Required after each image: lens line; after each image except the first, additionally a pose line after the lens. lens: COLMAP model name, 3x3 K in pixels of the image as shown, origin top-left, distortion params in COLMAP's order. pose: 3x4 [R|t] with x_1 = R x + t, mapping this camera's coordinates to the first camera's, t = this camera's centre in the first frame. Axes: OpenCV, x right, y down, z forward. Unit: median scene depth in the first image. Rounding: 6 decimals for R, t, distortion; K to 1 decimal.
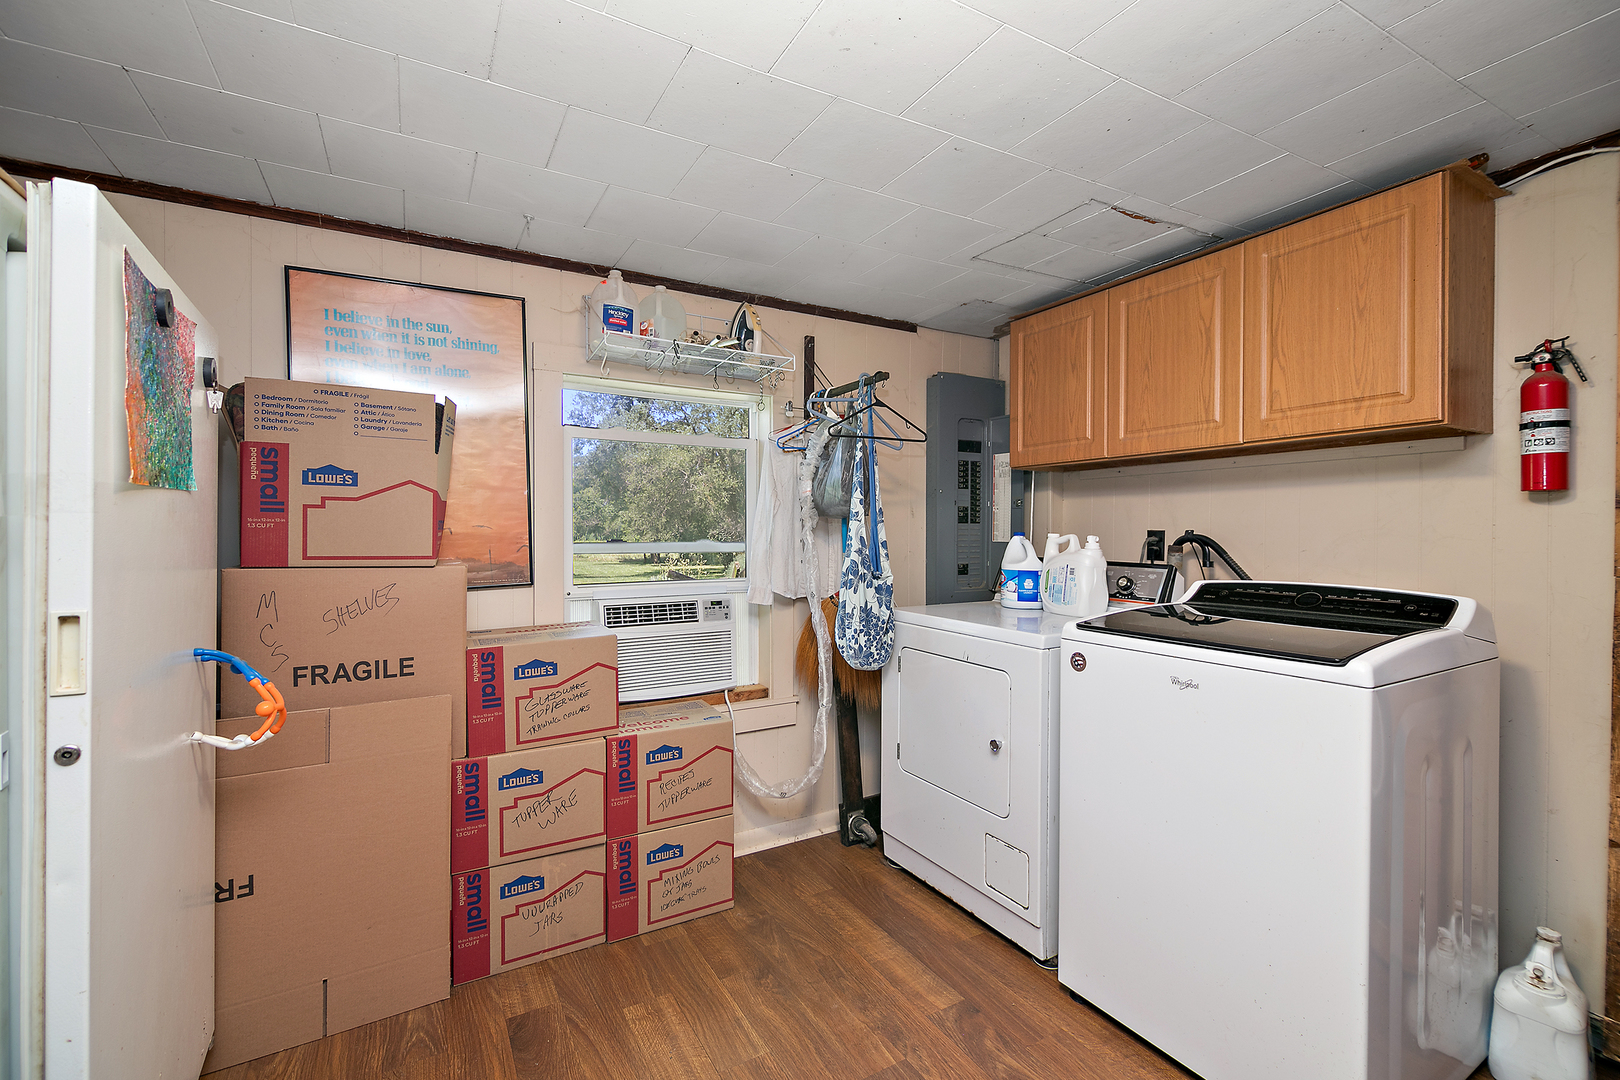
lens RADIAL K [[705.0, 0, 815.9], [0, 705.0, 534.9], [0, 0, 1]] dist [0.003640, -0.000163]
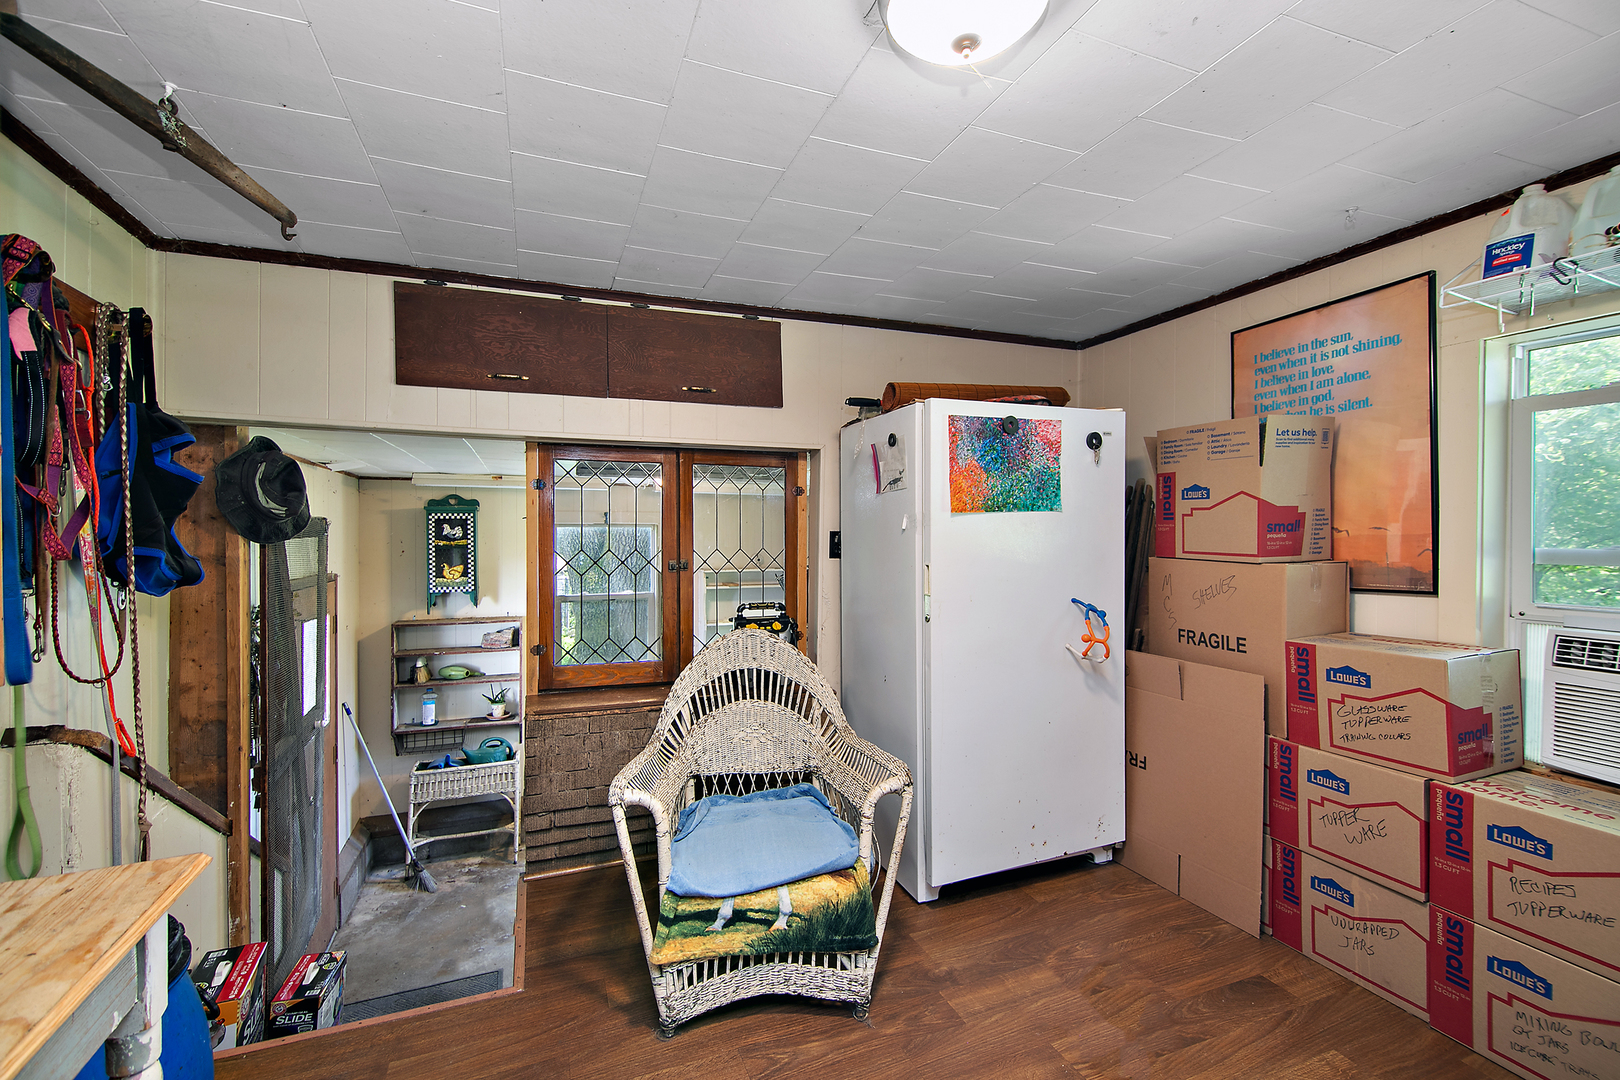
lens RADIAL K [[705.0, 0, 813.2], [0, 705.0, 536.4], [0, 0, 1]] dist [0.003640, -0.000163]
pose [[-0.152575, 0.007278, -0.988265, 0.678763], [-0.004592, 0.999957, 0.008074, -0.005745], [0.988281, 0.005770, -0.152535, 0.426201]]
